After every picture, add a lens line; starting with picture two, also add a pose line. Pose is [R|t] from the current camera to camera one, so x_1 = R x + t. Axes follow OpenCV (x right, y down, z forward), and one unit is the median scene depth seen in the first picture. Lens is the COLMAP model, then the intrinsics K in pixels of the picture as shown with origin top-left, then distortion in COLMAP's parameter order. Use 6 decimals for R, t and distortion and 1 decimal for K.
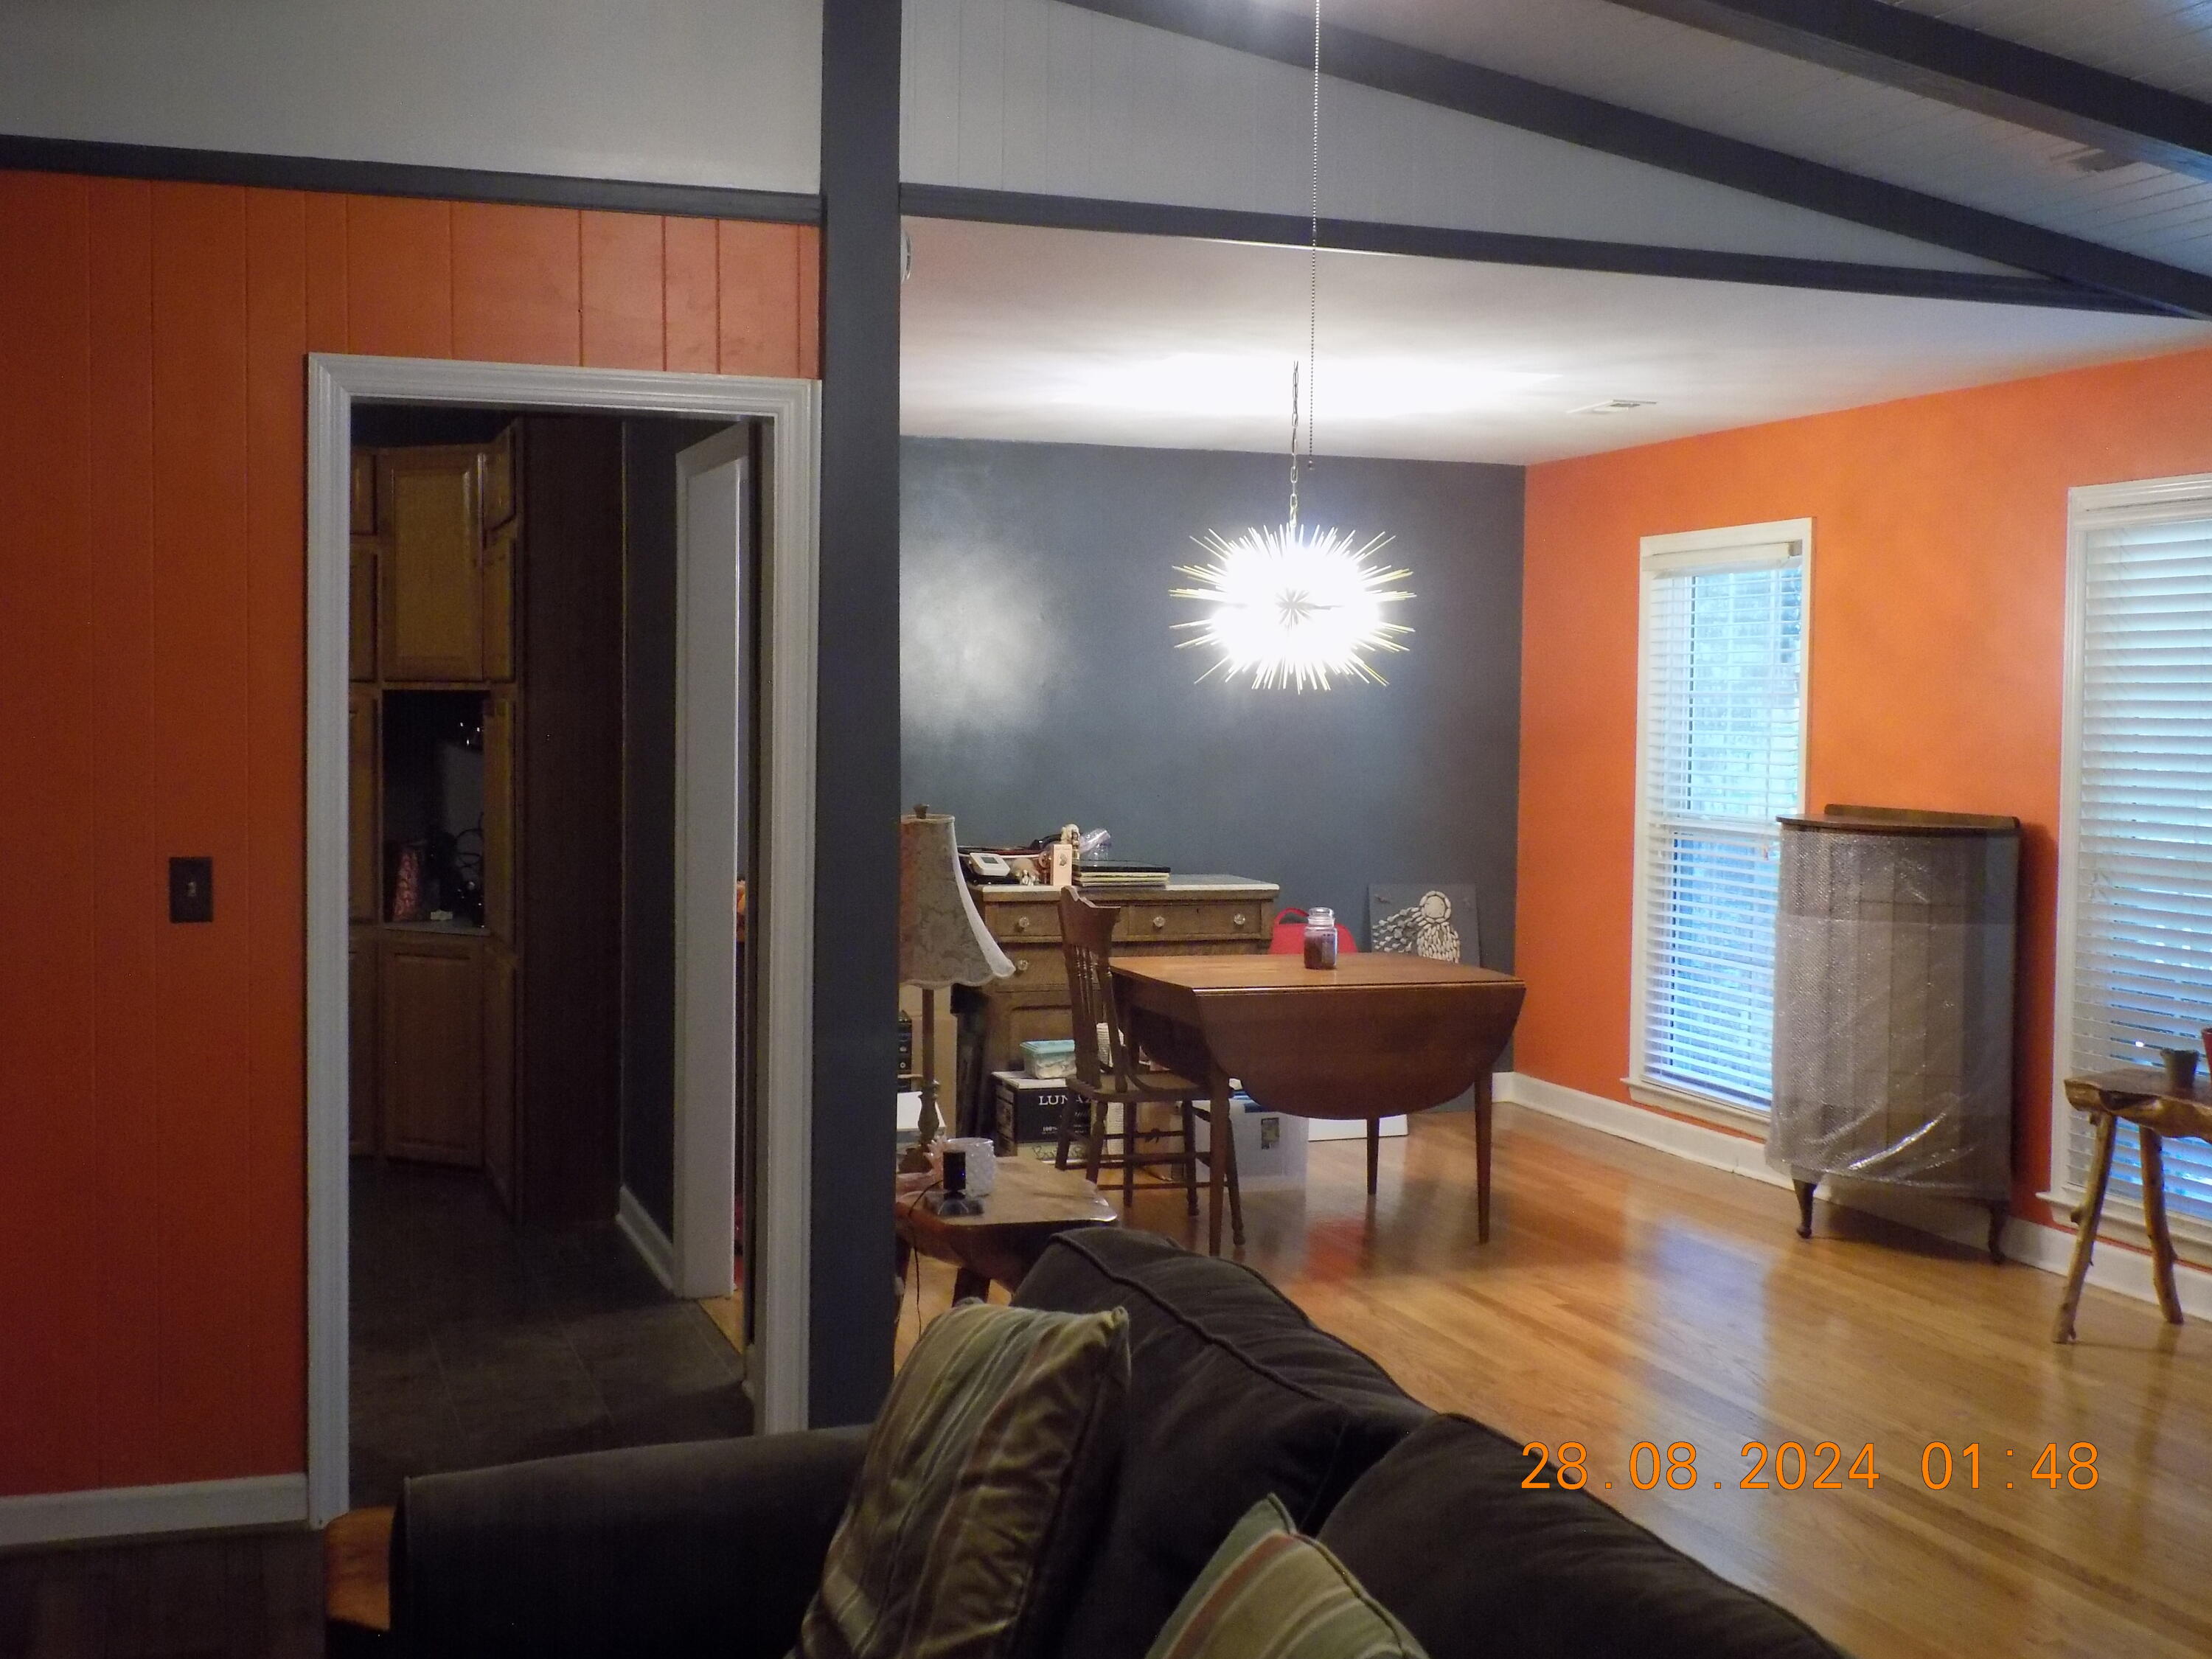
lens RADIAL K [[2443.1, 0, 1106.0], [0, 2443.1, 829.5], [0, 0, 1]] dist [-0.003743, -0.002850]
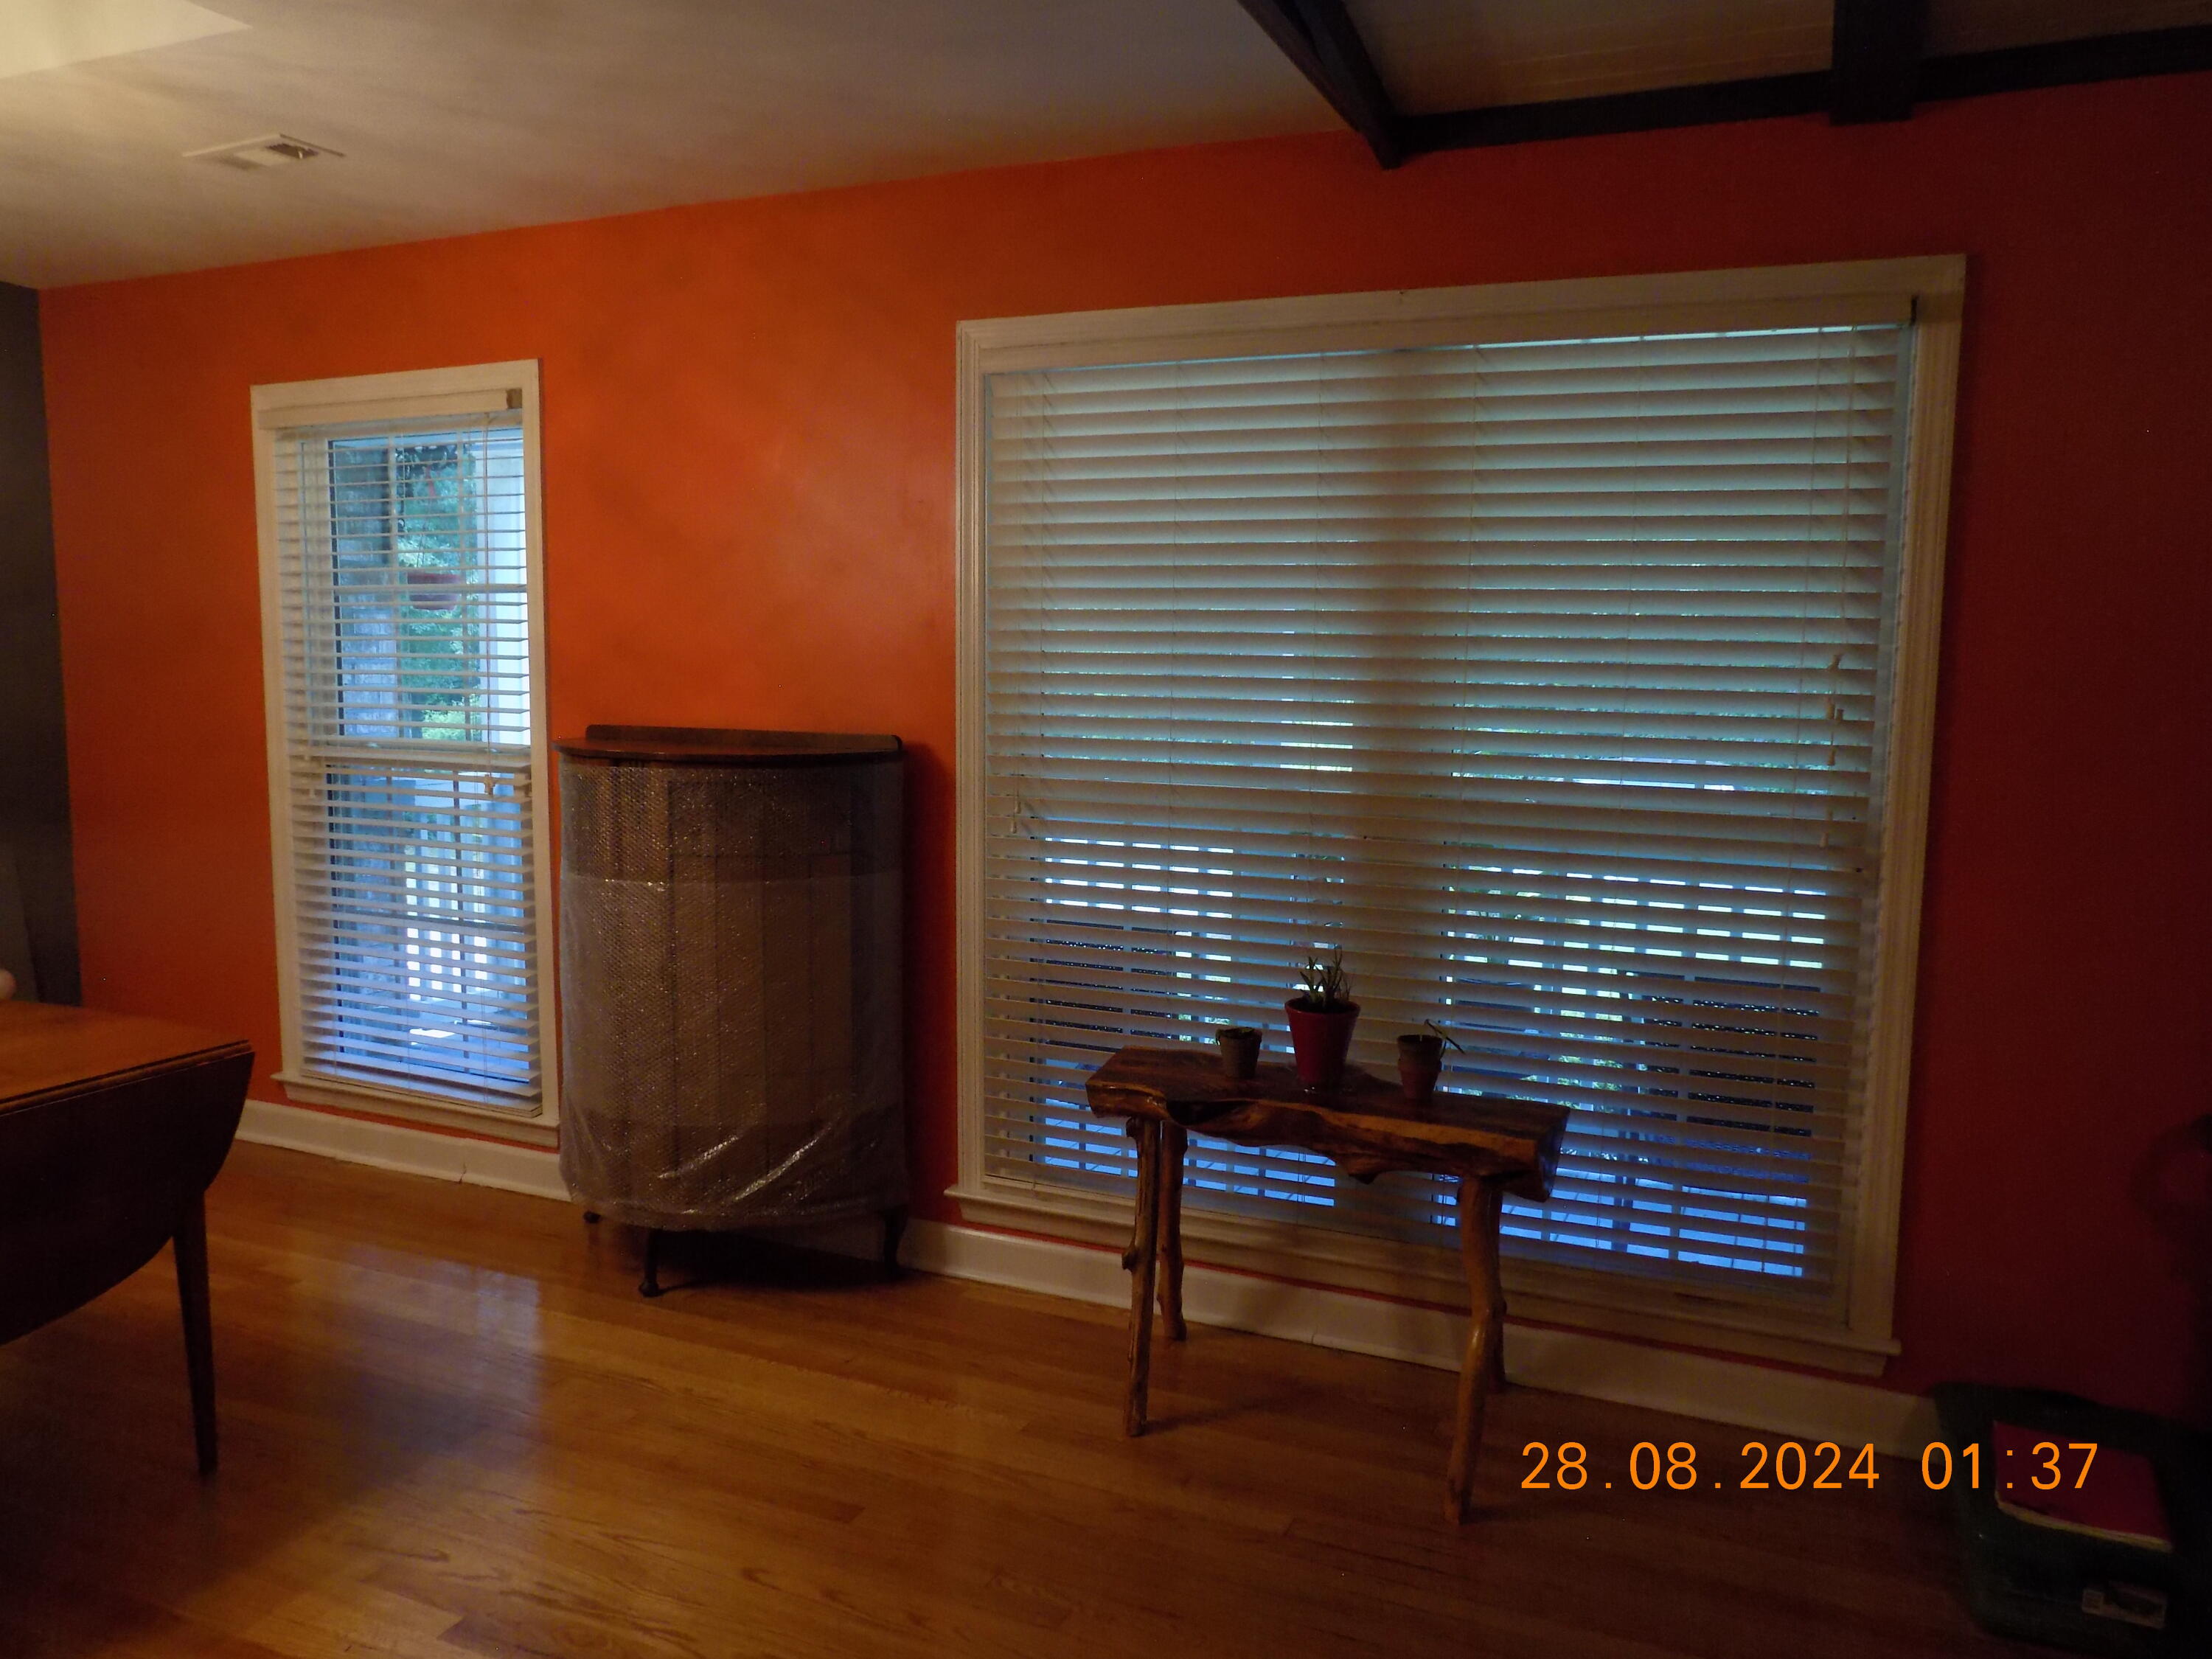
lens RADIAL K [[1565.8, 0, 1105.3], [0, 1565.8, 820.0], [0, 0, 1]] dist [-0.000826, 0.002591]
pose [[0.683731, -0.081946, 0.725119, 0.041128], [0.035209, 0.996222, 0.079384, -0.015673], [-0.728884, -0.028747, 0.684033, 0.571032]]
